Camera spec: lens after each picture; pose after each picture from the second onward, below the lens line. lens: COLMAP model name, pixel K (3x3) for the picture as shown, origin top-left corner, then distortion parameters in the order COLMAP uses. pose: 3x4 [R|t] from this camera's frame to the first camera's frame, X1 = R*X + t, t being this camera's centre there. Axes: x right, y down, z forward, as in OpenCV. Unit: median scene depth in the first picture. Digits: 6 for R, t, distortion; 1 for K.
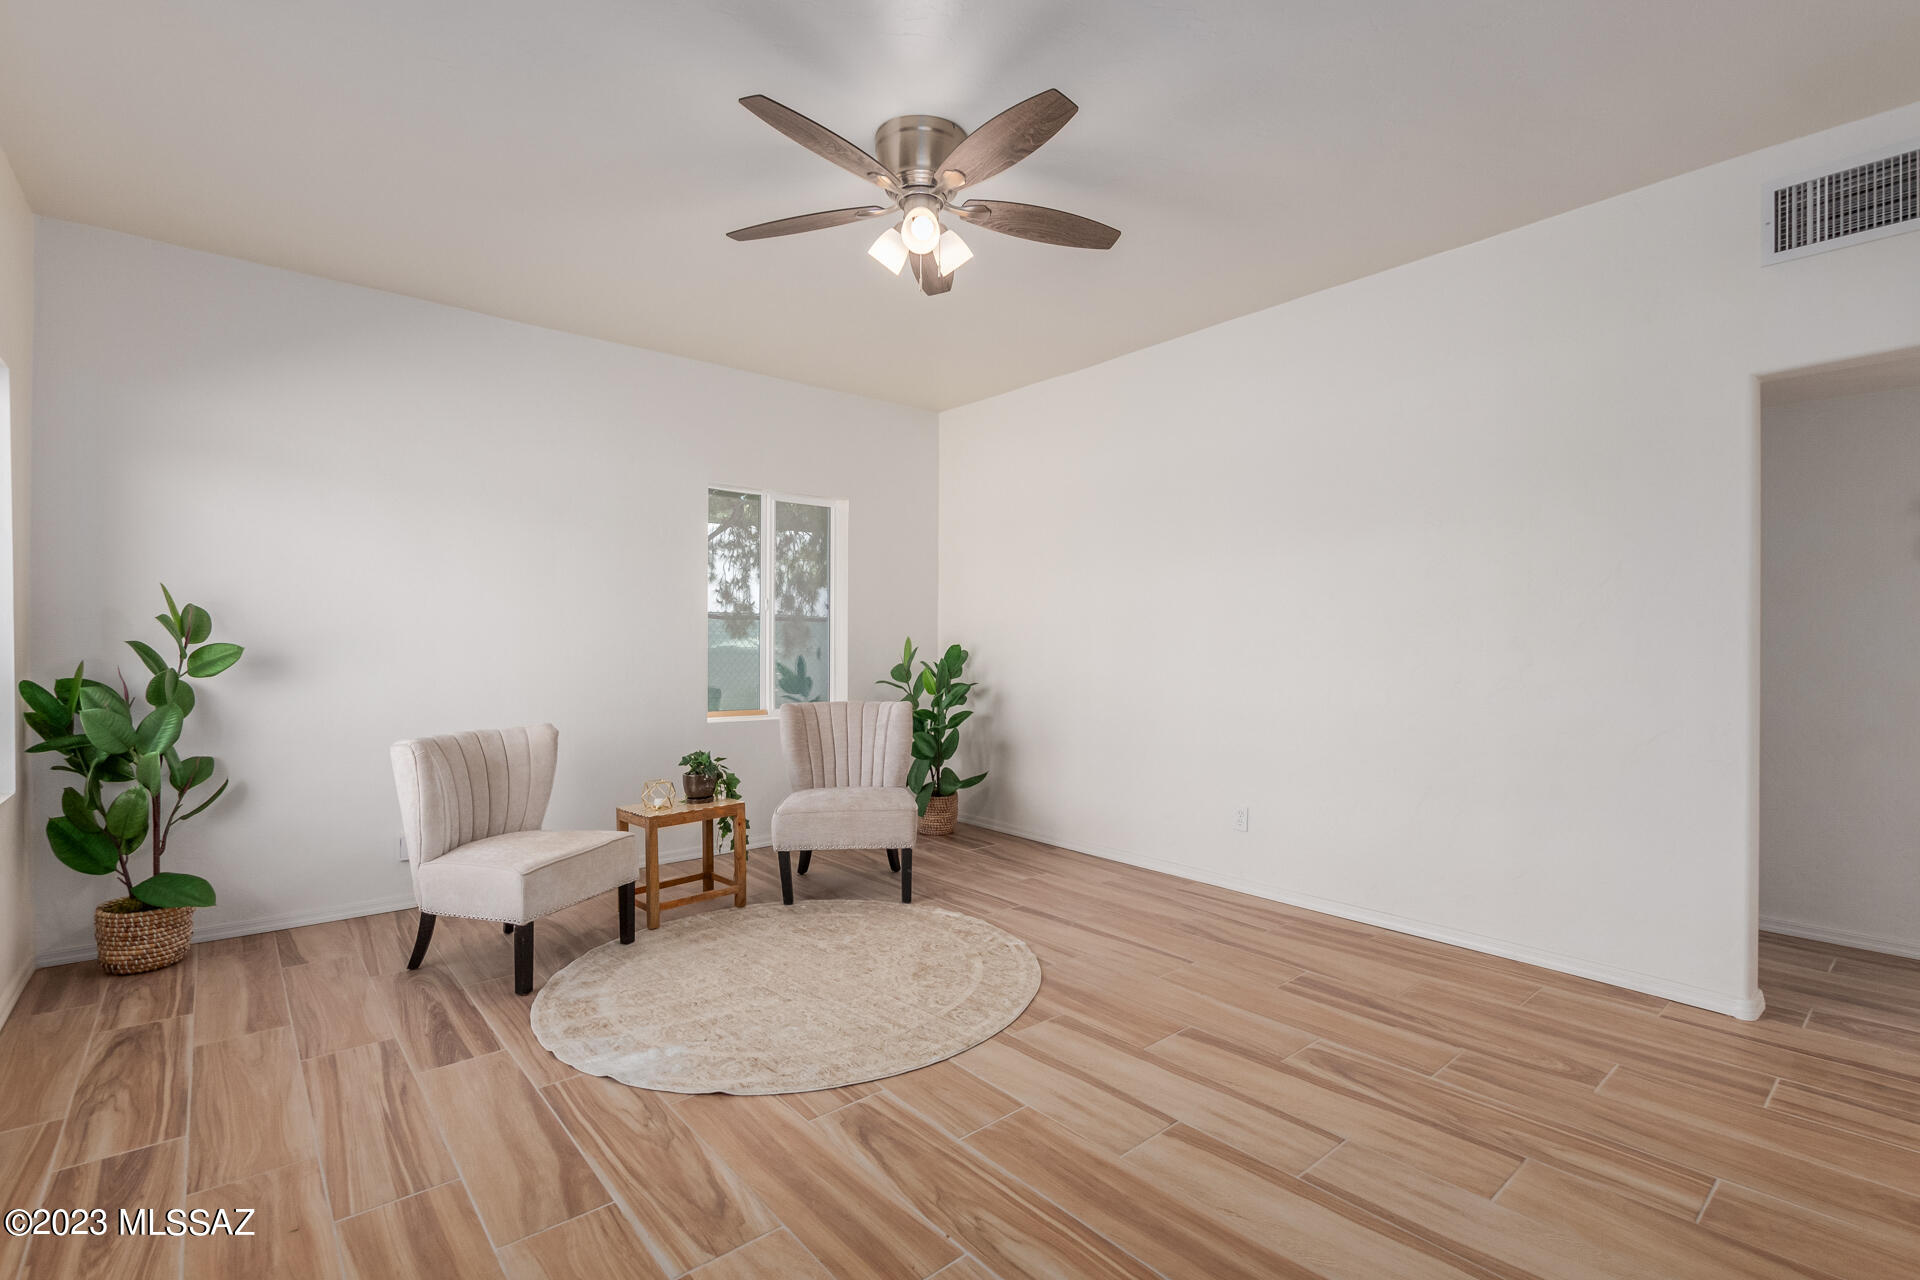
lens RADIAL K [[888.0, 0, 970.6], [0, 888.0, 635.2], [0, 0, 1]] dist [0.002106, 0.000646]
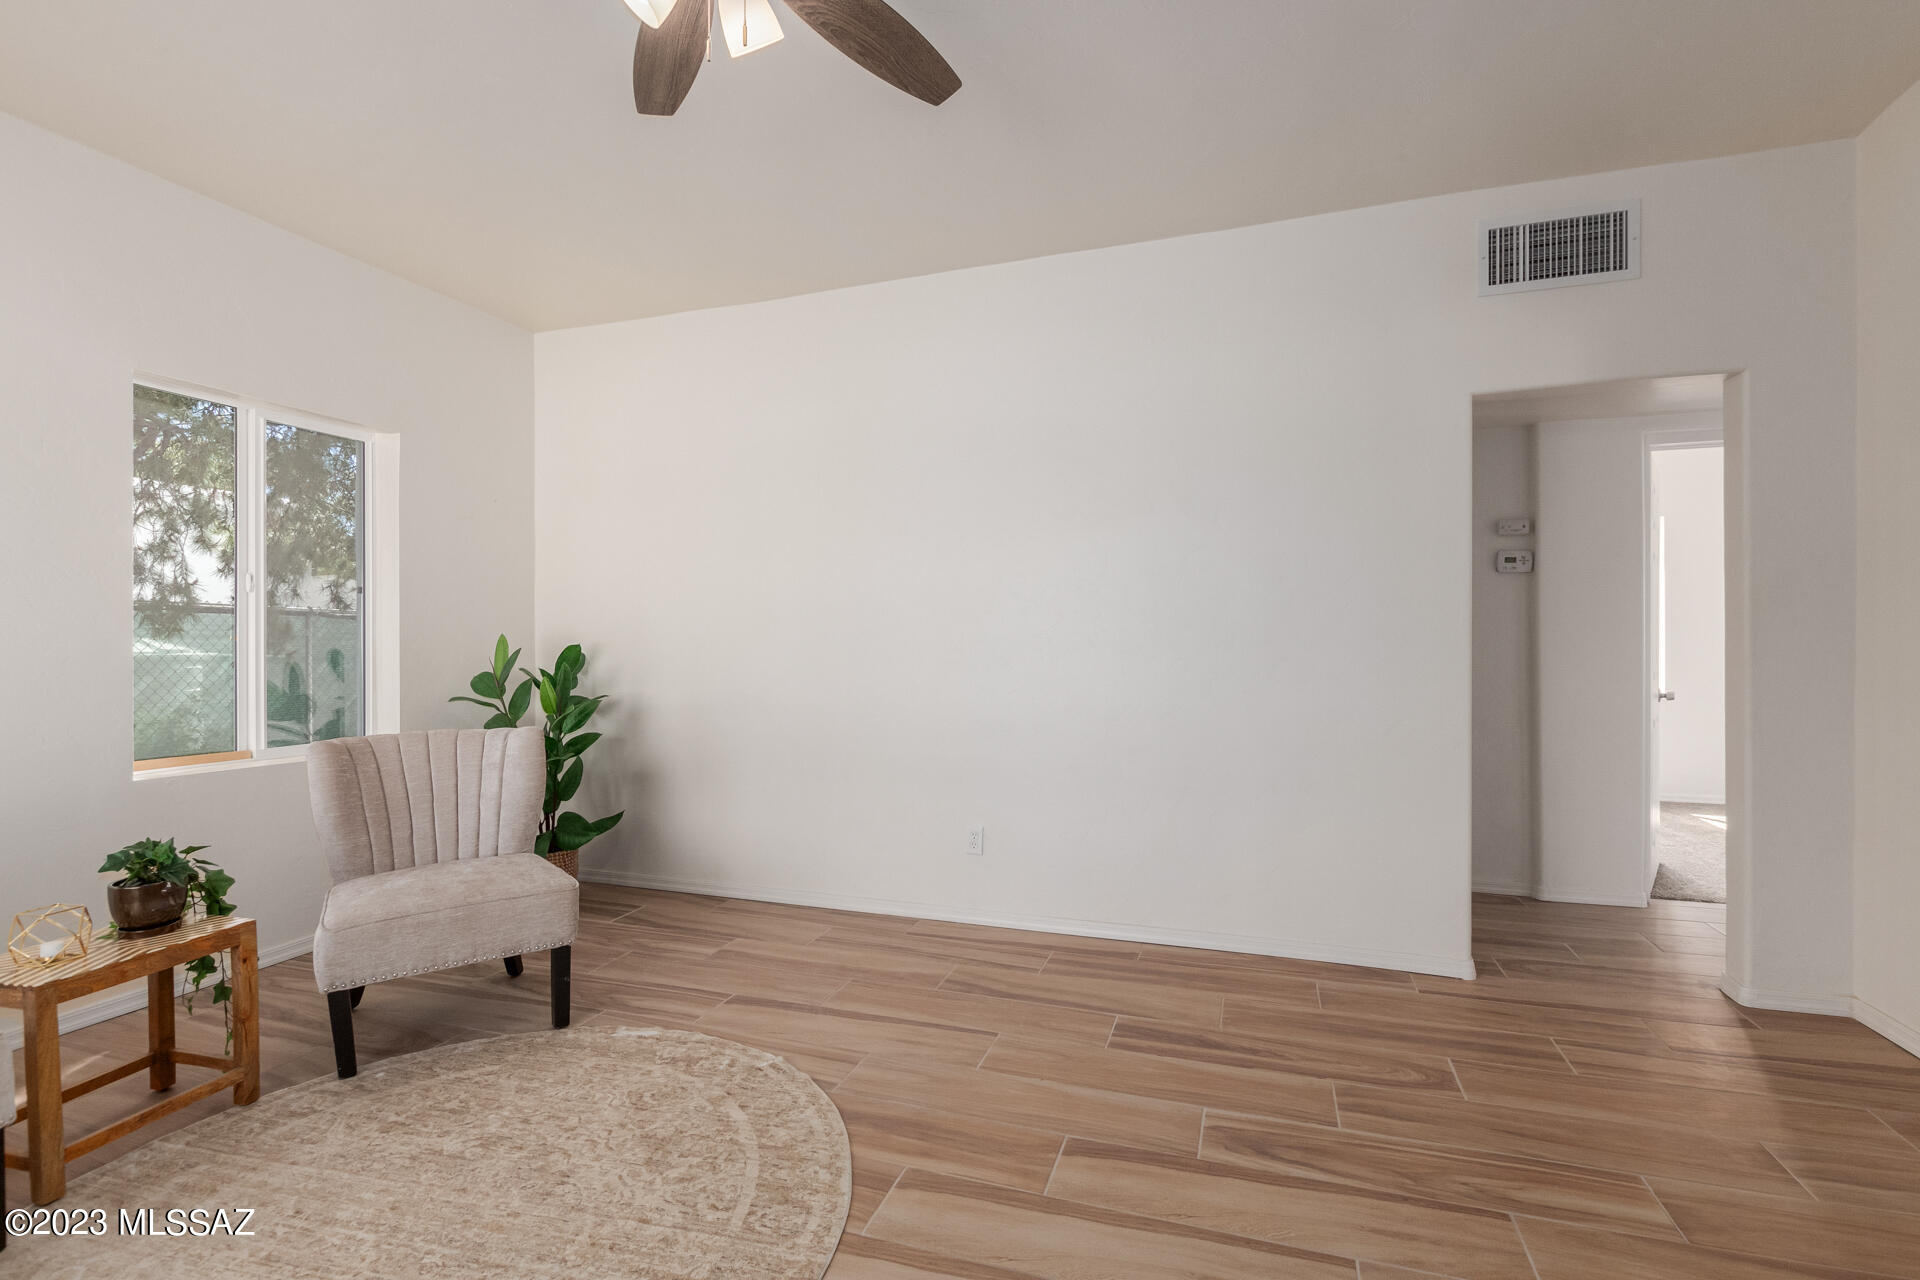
lens RADIAL K [[877.4, 0, 980.7], [0, 877.4, 638.2], [0, 0, 1]] dist [0.008676, -0.005430]
pose [[0.856949, -0.002671, 0.515394, -0.162607], [0.001318, 0.999995, 0.002992, 0.005216], [-0.515400, -0.001885, 0.856948, 0.301774]]
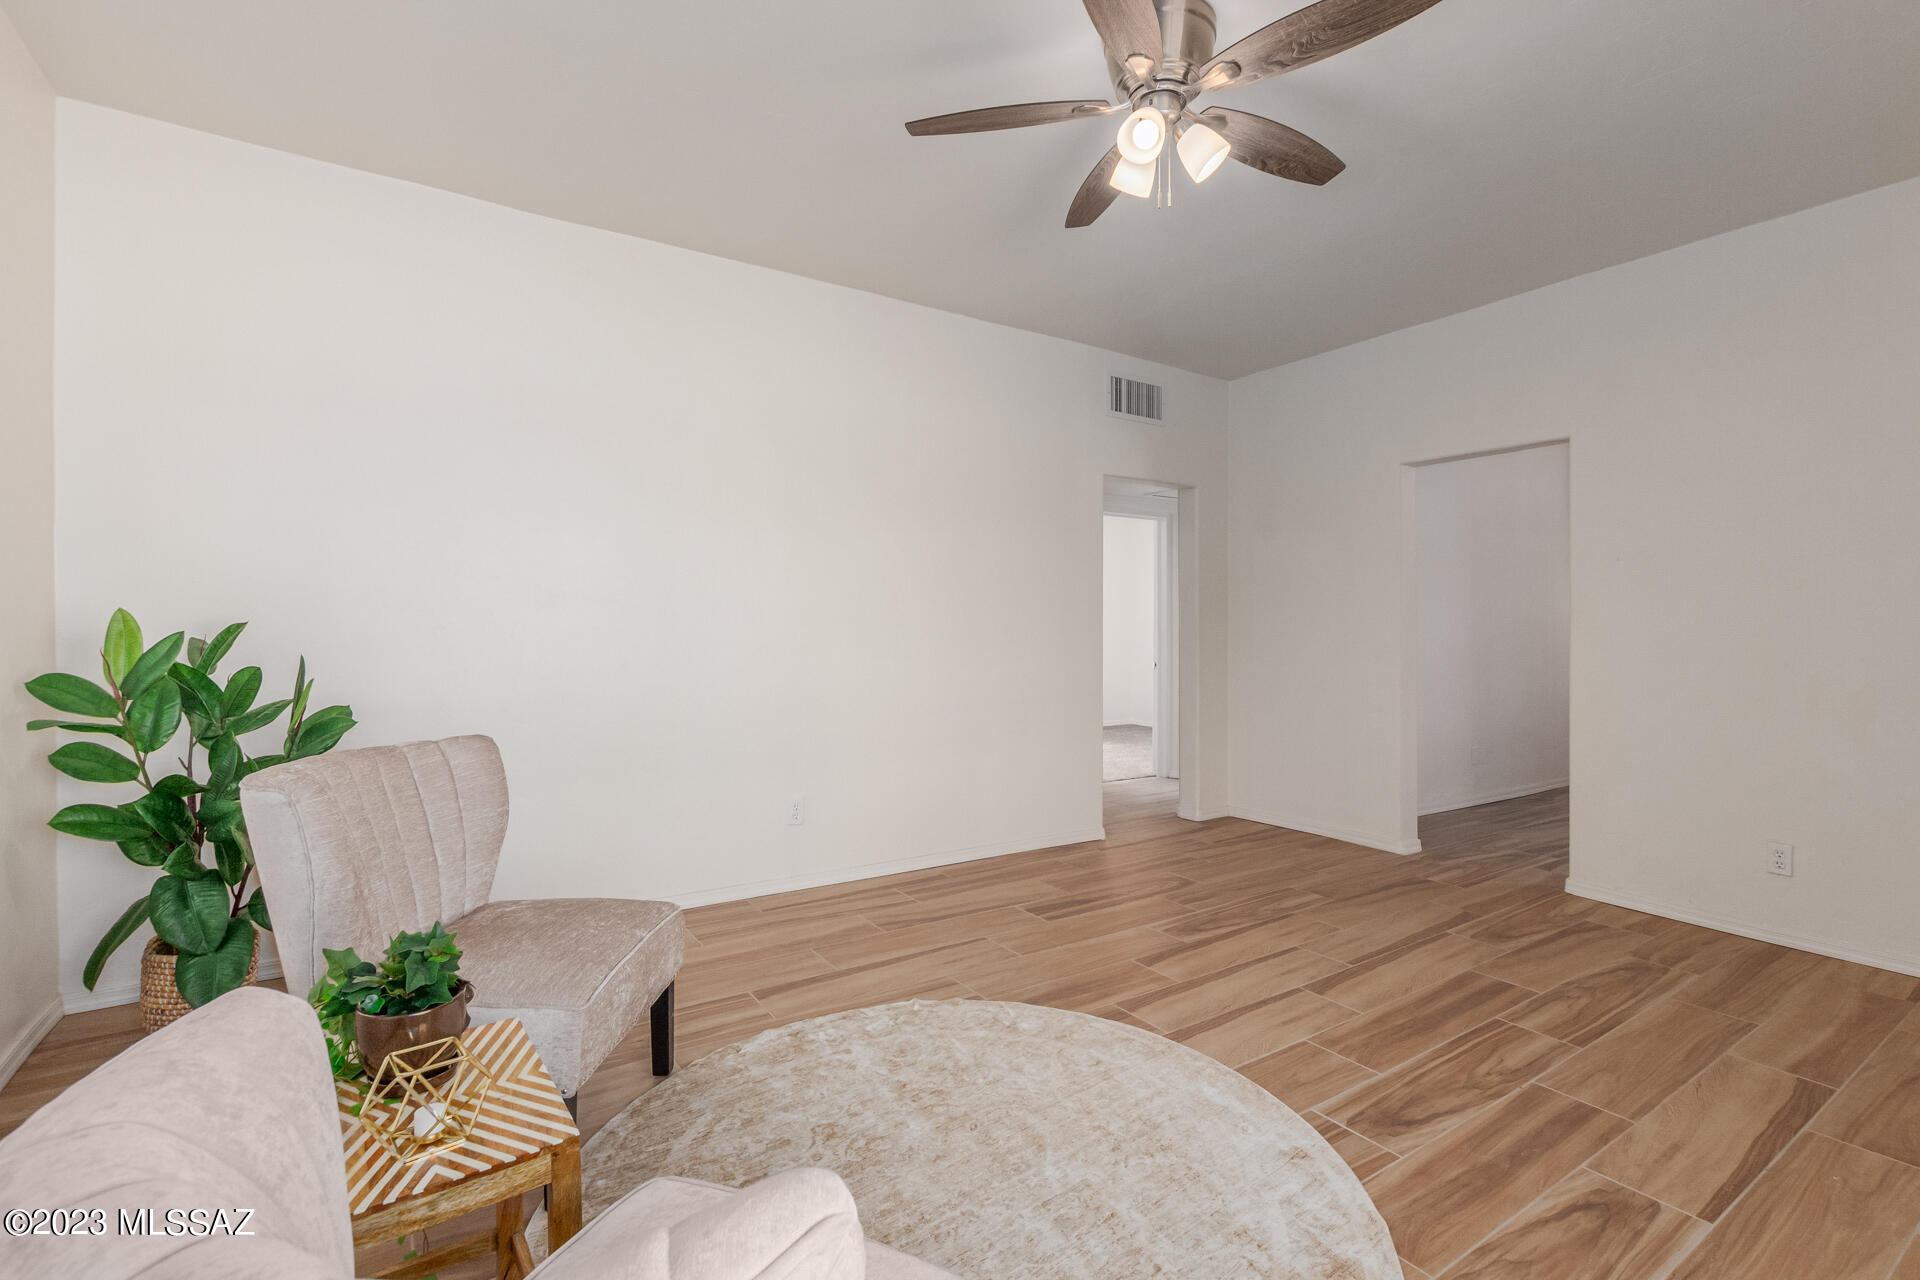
lens RADIAL K [[873.5, 0, 974.0], [0, 873.5, 633.9], [0, 0, 1]] dist [-0.000995, -0.000578]
pose [[0.108518, -0.007950, 0.994063, -0.699173], [-0.014292, 0.999852, 0.009556, 0.007991], [-0.993992, -0.015244, 0.108389, 0.848595]]
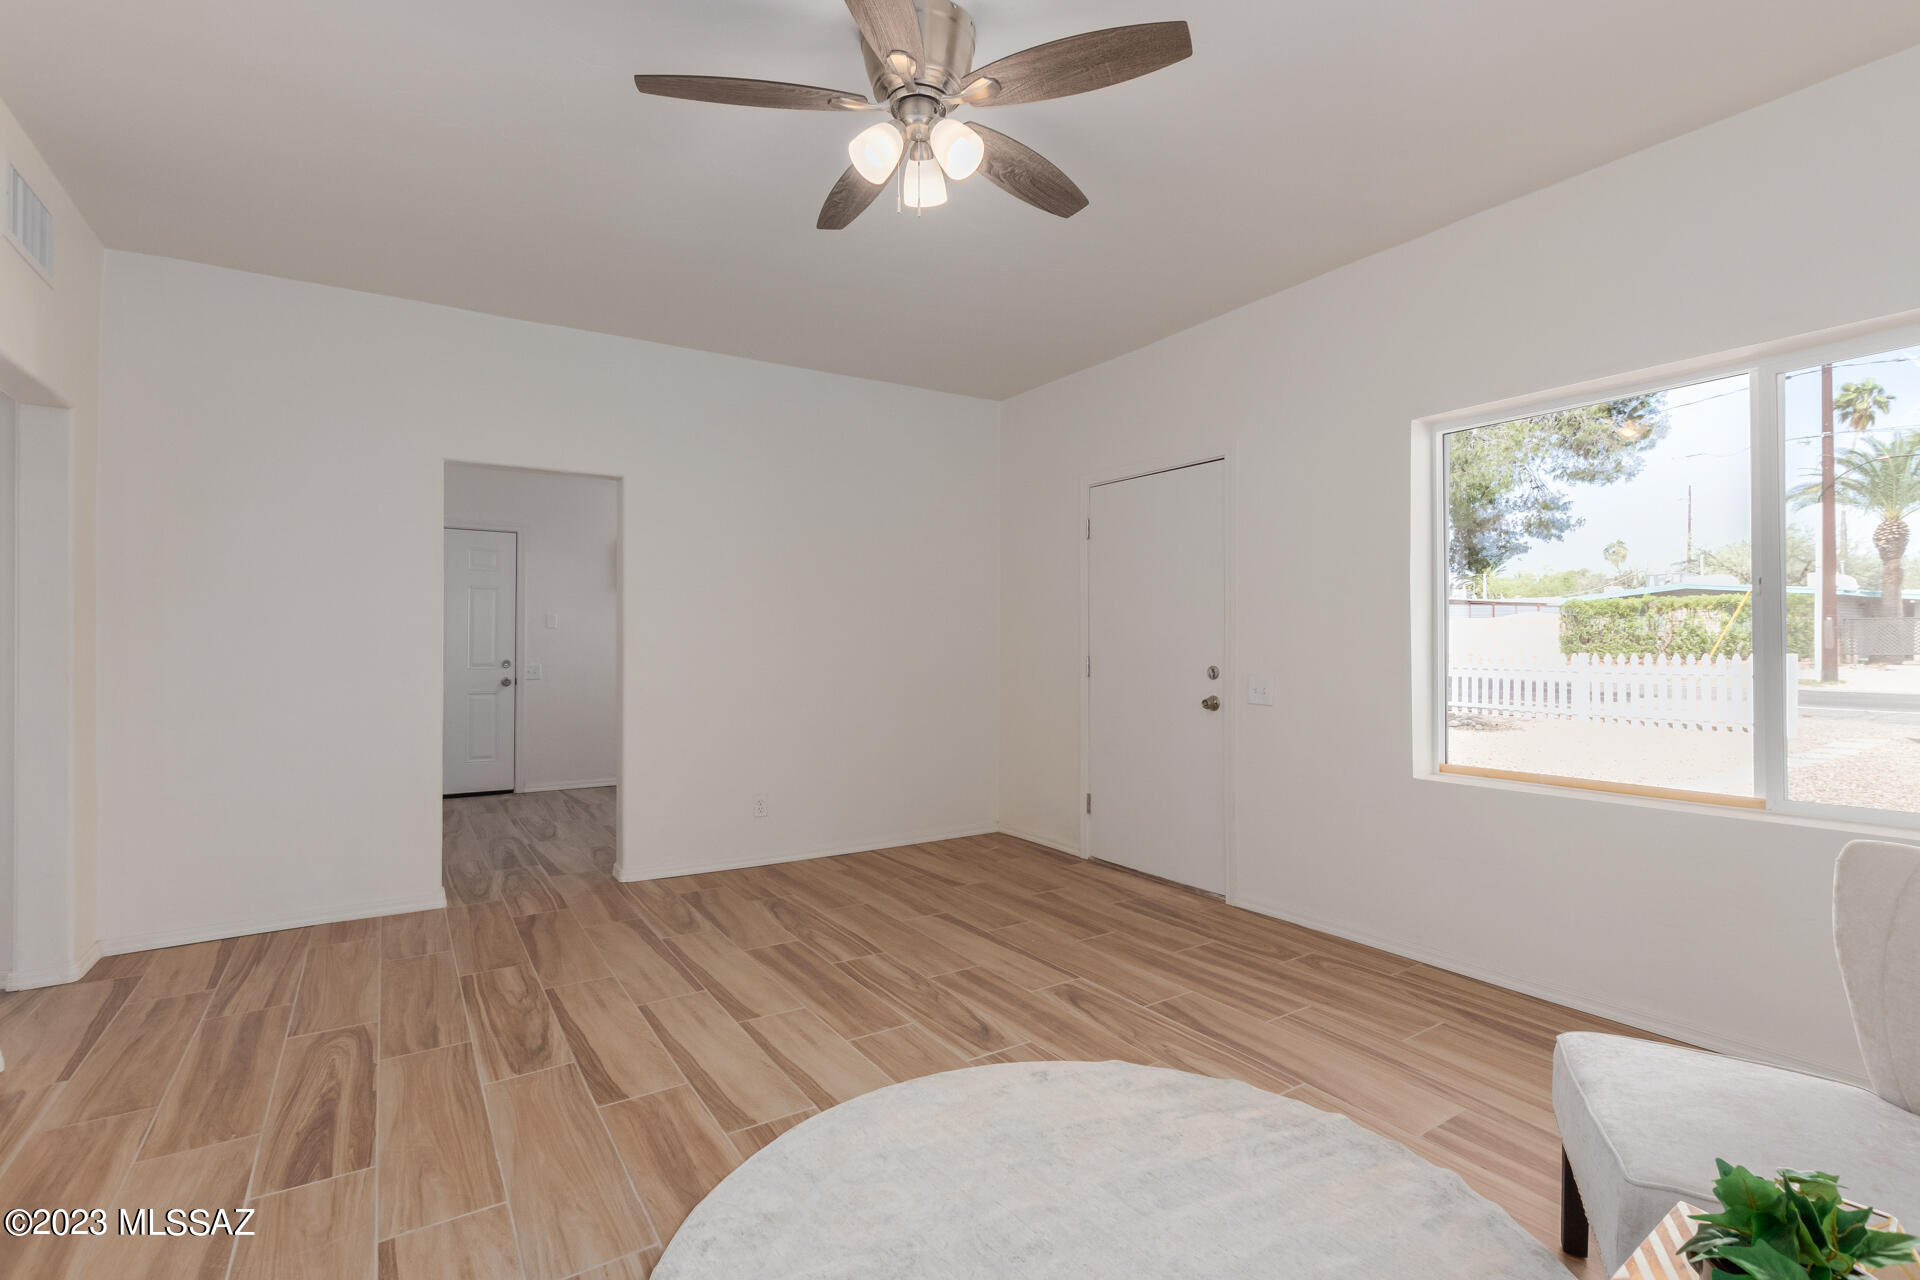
lens RADIAL K [[873.5, 0, 974.0], [0, 873.5, 633.9], [0, 0, 1]] dist [-0.000995, -0.000578]
pose [[-0.993415, 0.001321, 0.114567, -0.153203], [-0.001273, 0.999745, -0.022563, 0.012264], [-0.114567, -0.022561, -0.993159, 1.391053]]
